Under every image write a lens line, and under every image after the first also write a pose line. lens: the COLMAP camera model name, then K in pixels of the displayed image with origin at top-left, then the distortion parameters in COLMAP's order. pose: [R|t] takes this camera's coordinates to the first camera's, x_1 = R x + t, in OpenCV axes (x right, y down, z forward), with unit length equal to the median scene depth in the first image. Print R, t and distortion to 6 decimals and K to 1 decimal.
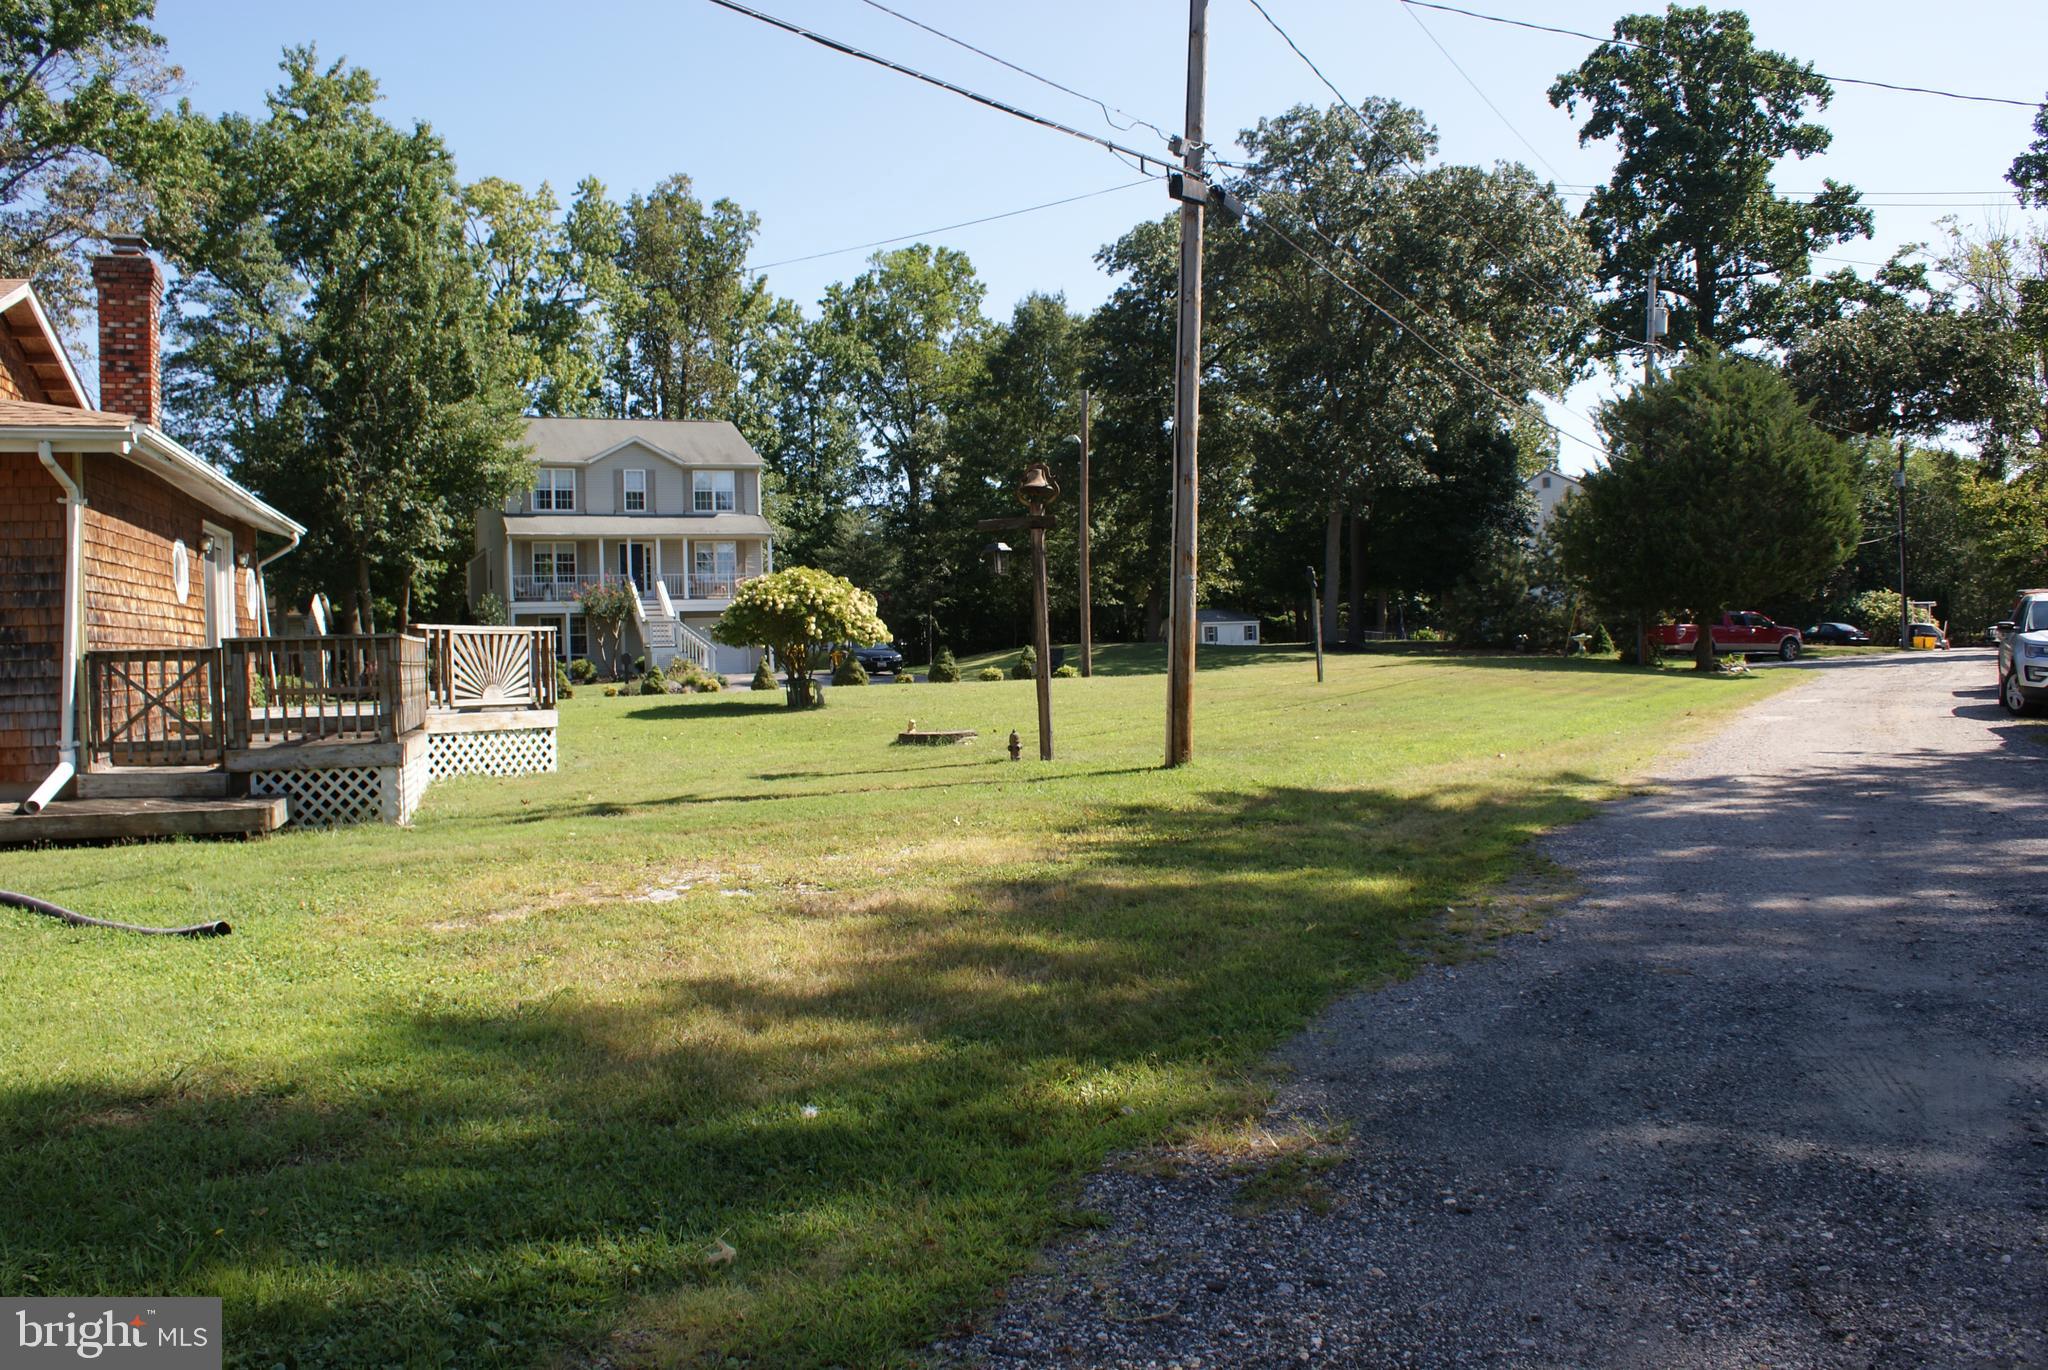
lens RADIAL K [[1649.1, 0, 992.3], [0, 1649.1, 639.8], [0, 0, 1]] dist [-0.156275, 0.170956]
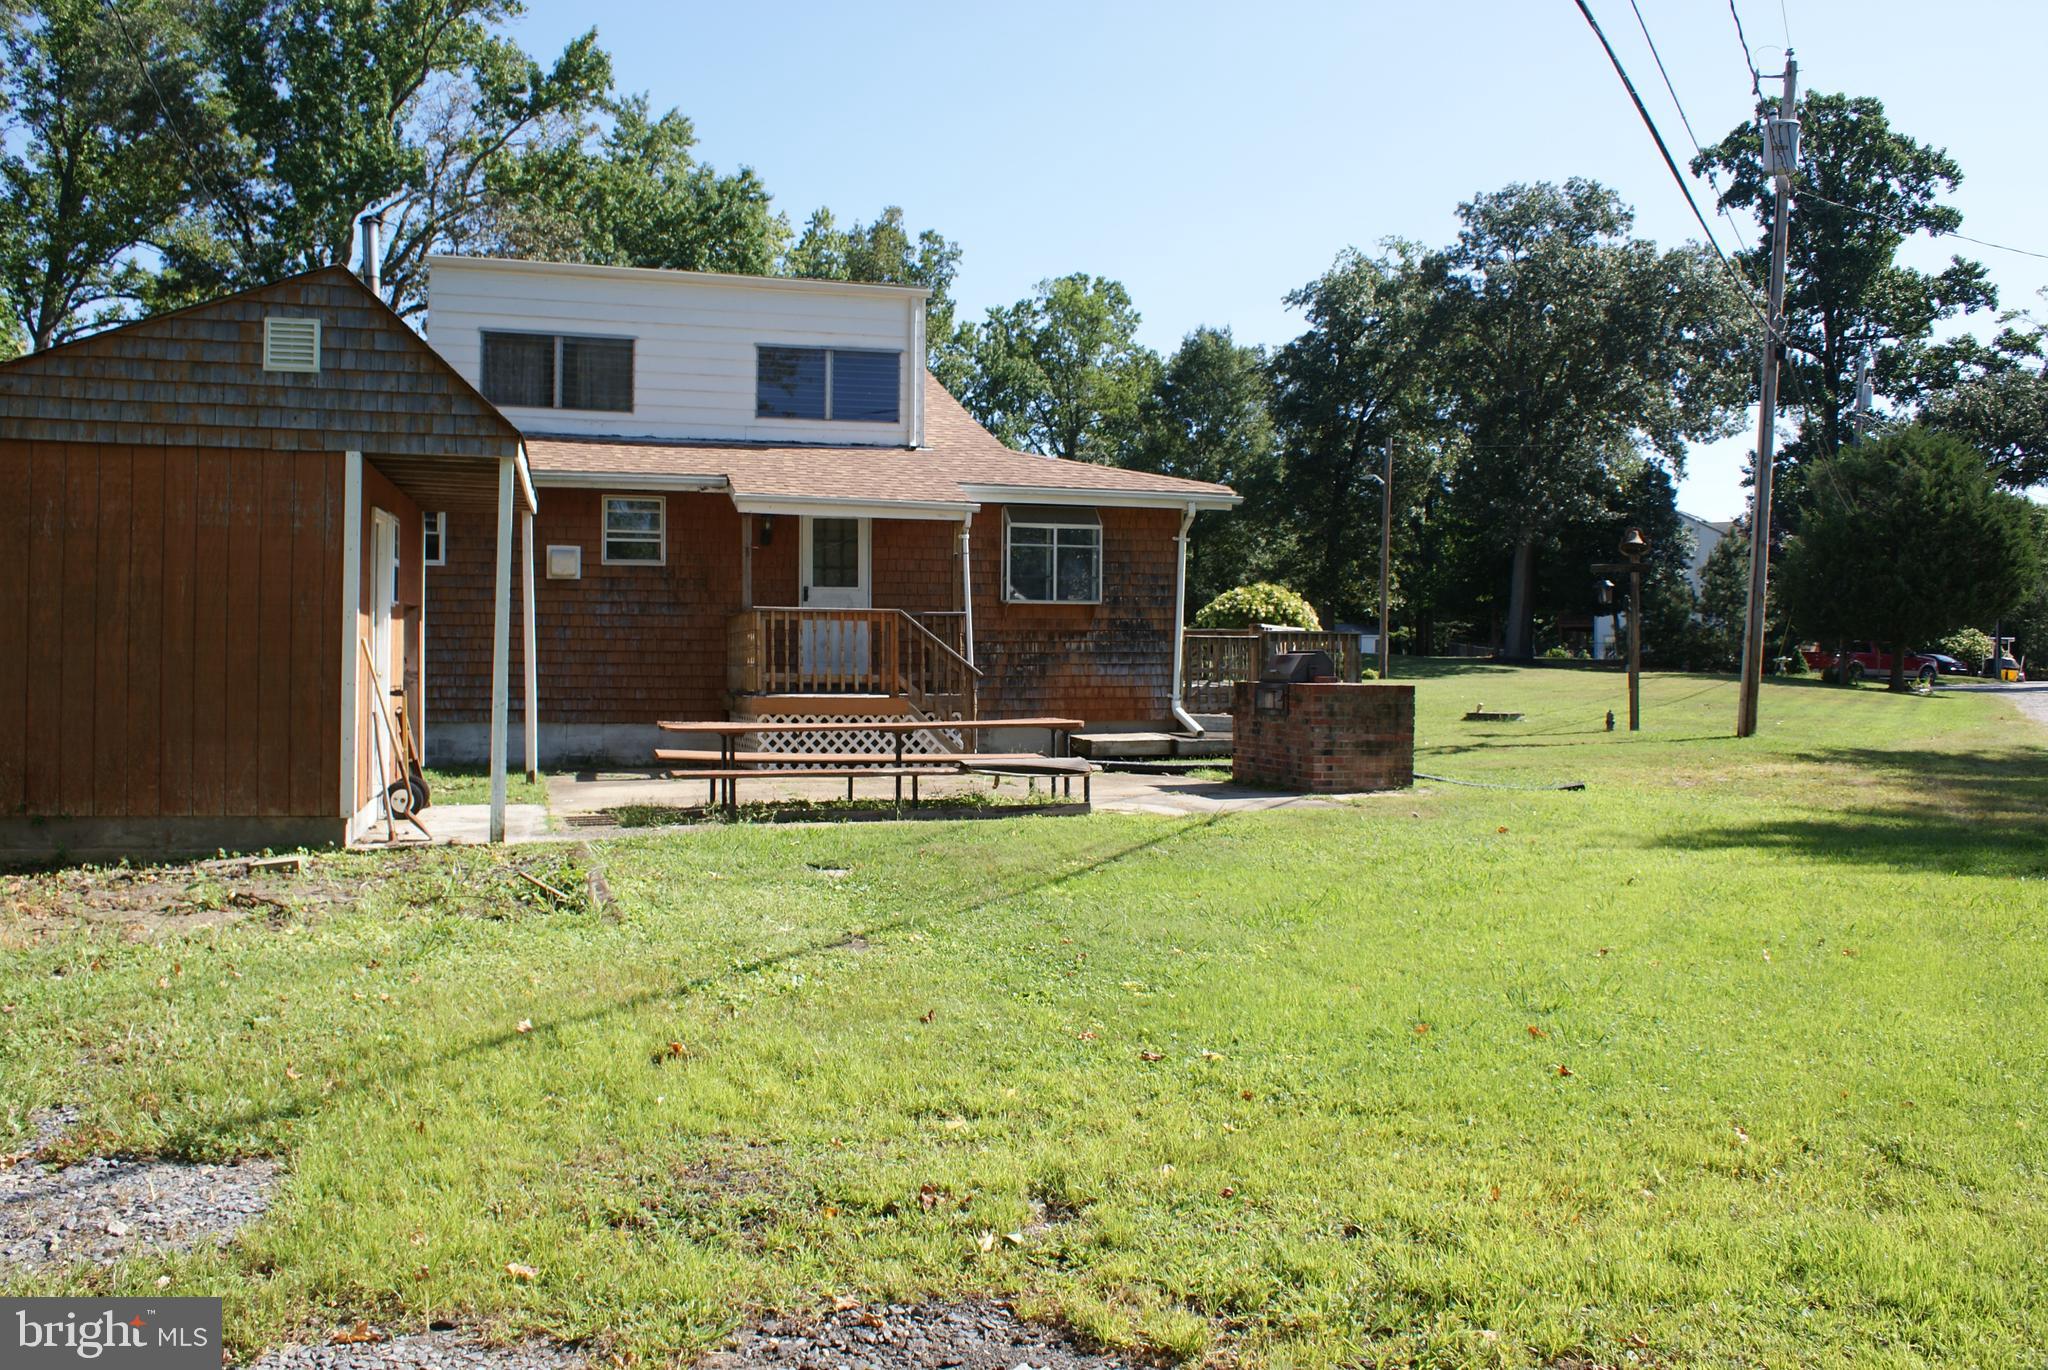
lens RADIAL K [[1649.1, 0, 992.3], [0, 1649.1, 639.8], [0, 0, 1]] dist [-0.156275, 0.170956]
pose [[0.999455, 0.033007, -0.000305, -0.135099], [-0.033007, 0.999453, -0.002038, 0.003539], [0.000238, 0.002047, 0.999998, -0.107443]]
